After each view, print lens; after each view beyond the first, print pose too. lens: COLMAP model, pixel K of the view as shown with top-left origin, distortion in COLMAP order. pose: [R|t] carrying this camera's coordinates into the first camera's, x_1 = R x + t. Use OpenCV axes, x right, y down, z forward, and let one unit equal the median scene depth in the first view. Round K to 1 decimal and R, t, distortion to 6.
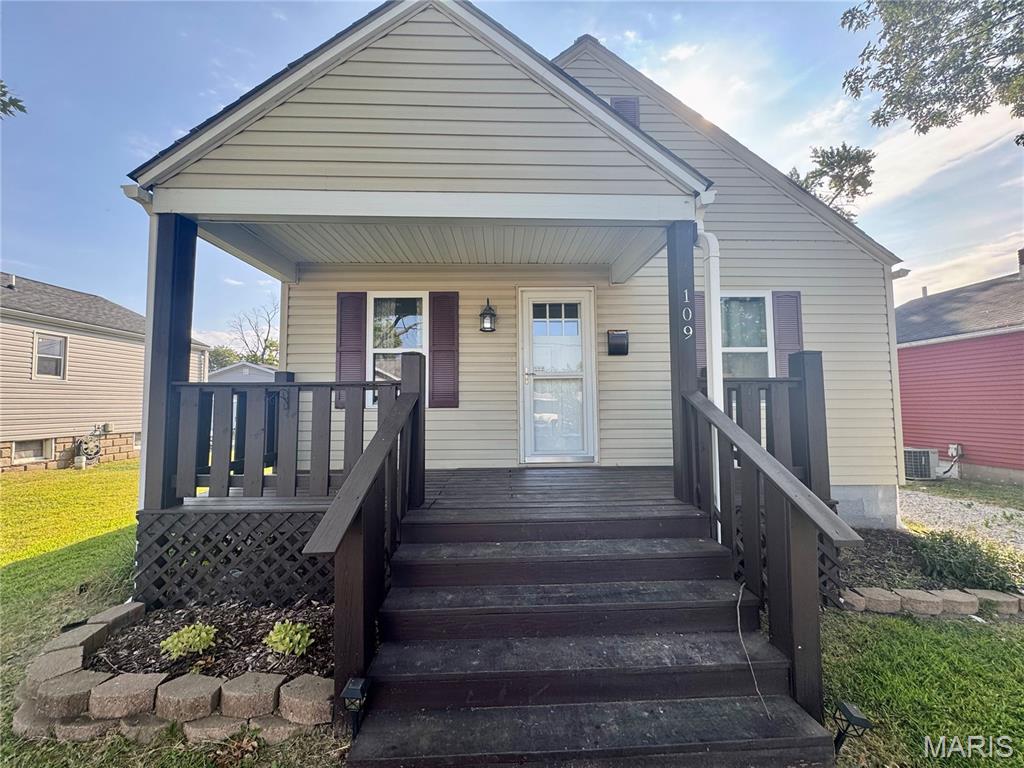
lens RADIAL K [[409.1, 0, 511.0], [0, 409.1, 382.4], [0, 0, 1]] dist [-0.003247, 0.000371]
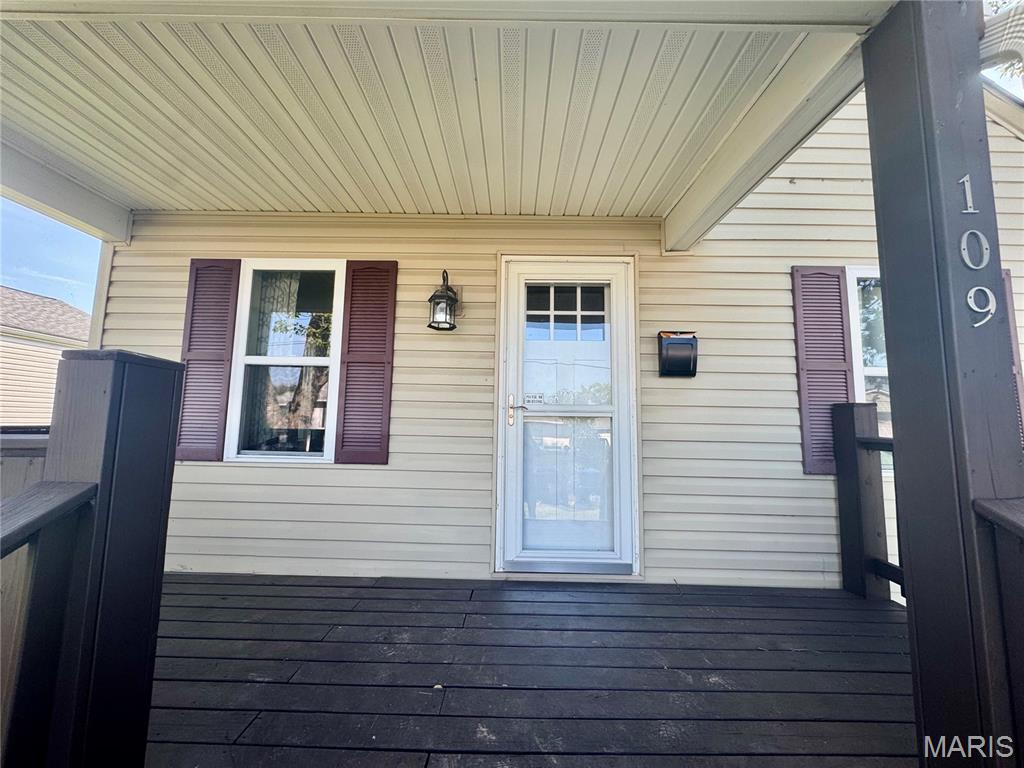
lens RADIAL K [[409.1, 0, 514.0], [0, 409.1, 382.8], [0, 0, 1]] dist [-0.003247, 0.000371]
pose [[0.999395, 0.022383, -0.026625, 0.055285], [-0.023664, 0.998527, -0.048824, -0.025932], [0.025493, 0.049425, 0.998452, 0.438364]]
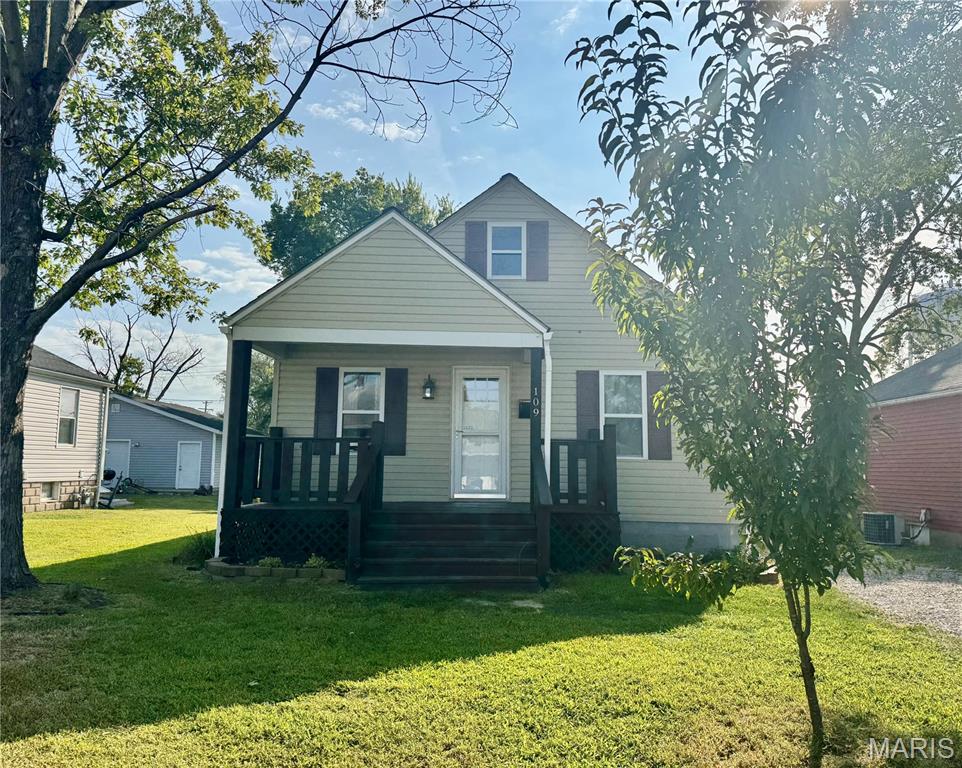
lens RADIAL K [[706.4, 0, 483.7], [0, 706.4, 379.0], [0, 0, 1]] dist [0.061036, -0.001024]
pose [[0.999378, 0.015082, -0.031875, 0.193917], [-0.017082, 0.997840, -0.063435, -0.045385], [0.030850, 0.063940, 0.997477, -1.291747]]
